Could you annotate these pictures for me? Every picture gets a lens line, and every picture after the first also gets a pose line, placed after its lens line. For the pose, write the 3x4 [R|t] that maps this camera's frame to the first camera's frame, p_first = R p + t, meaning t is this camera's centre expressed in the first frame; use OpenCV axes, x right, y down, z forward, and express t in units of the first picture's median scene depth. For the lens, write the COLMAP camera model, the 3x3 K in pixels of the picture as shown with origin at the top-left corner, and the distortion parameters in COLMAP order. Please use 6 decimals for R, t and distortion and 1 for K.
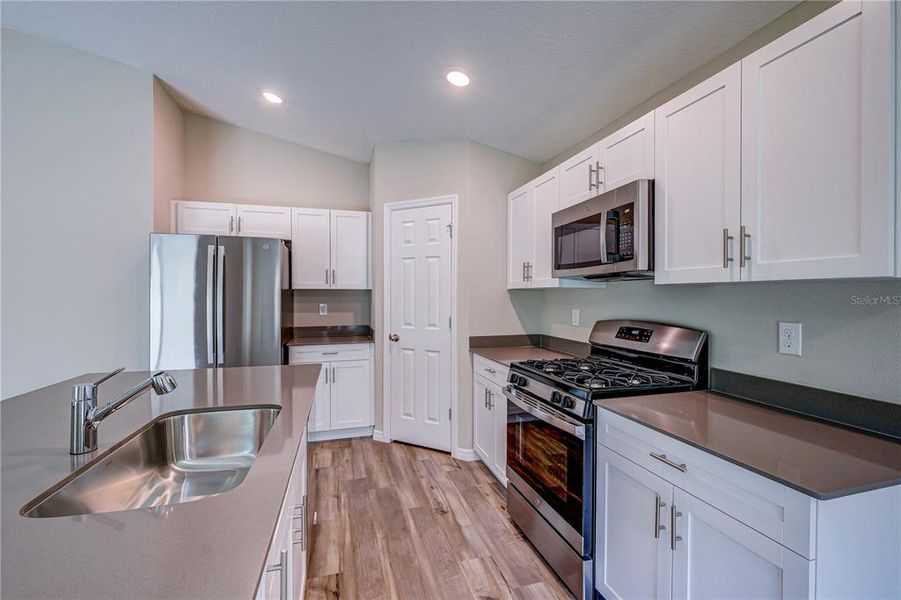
lens RADIAL K [[398.3, 0, 452.1], [0, 398.3, 296.6], [0, 0, 1]] dist [0.000328, -0.000331]
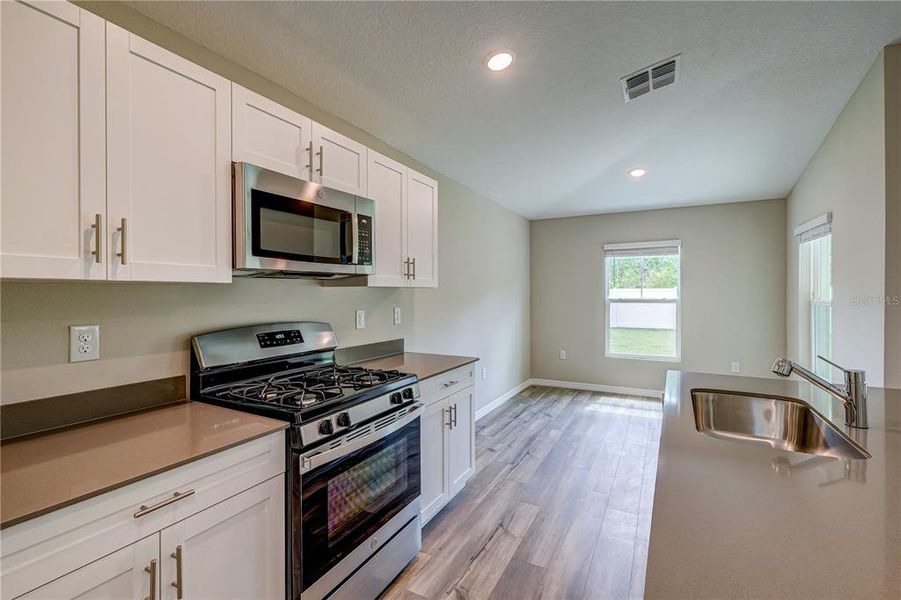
lens RADIAL K [[398.3, 0, 452.1], [0, 398.3, 296.6], [0, 0, 1]] dist [0.000328, -0.000331]
pose [[-0.701457, -0.007190, 0.712676, -0.326100], [0.001366, 0.999934, 0.011432, -0.007504], [-0.712711, 0.008992, -0.701400, 0.962497]]
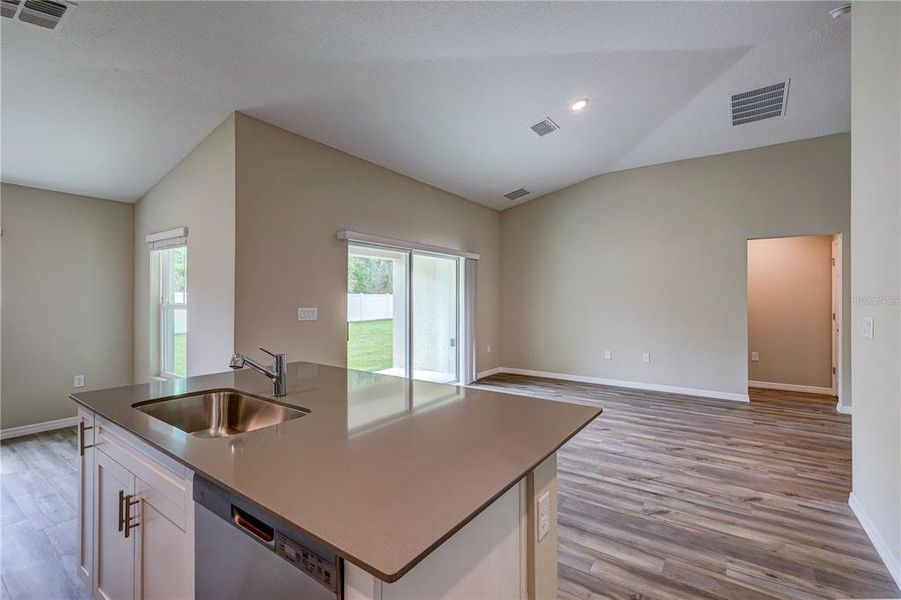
lens RADIAL K [[398.3, 0, 452.1], [0, 398.3, 296.6], [0, 0, 1]] dist [0.000328, -0.000331]
pose [[-0.781800, -0.004971, -0.623509, -0.159793], [-0.004800, 0.999987, -0.001955, -0.007506], [0.623510, 0.001465, -0.781814, 0.966268]]
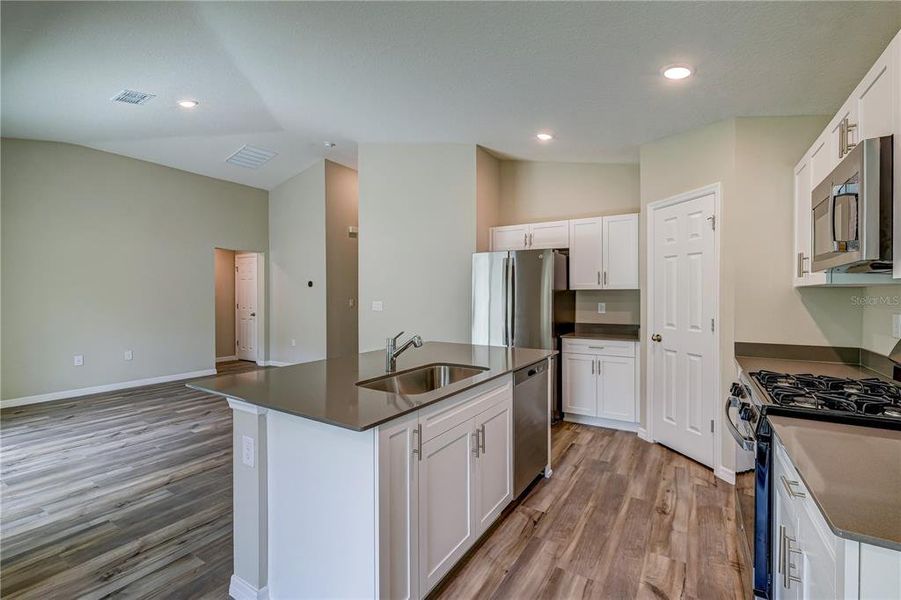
lens RADIAL K [[398.3, 0, 452.1], [0, 398.3, 296.6], [0, 0, 1]] dist [0.000328, -0.000331]
pose [[0.671077, 0.001125, -0.741386, 0.288512], [-0.001913, 0.999998, -0.000214, 0.002007], [0.741385, 0.001562, 0.671078, -0.048872]]
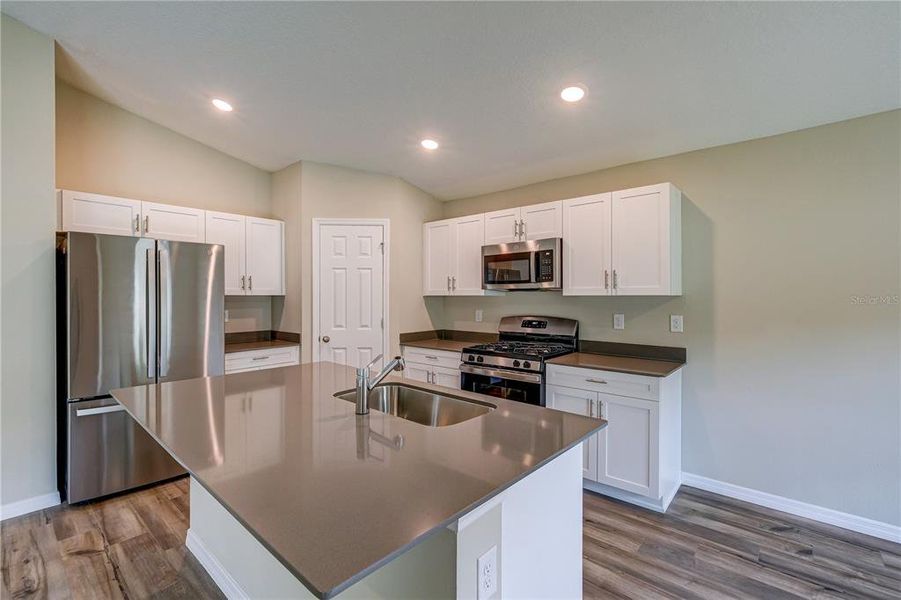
lens RADIAL K [[408.5, 0, 448.0], [0, 408.5, 295.3], [0, 0, 1]] dist [0.031634, 0.000132]
pose [[0.849583, -0.001932, 0.527451, -0.532421], [0.005228, 0.999975, -0.004758, -0.014545], [-0.527429, 0.006800, 0.849572, -0.184663]]
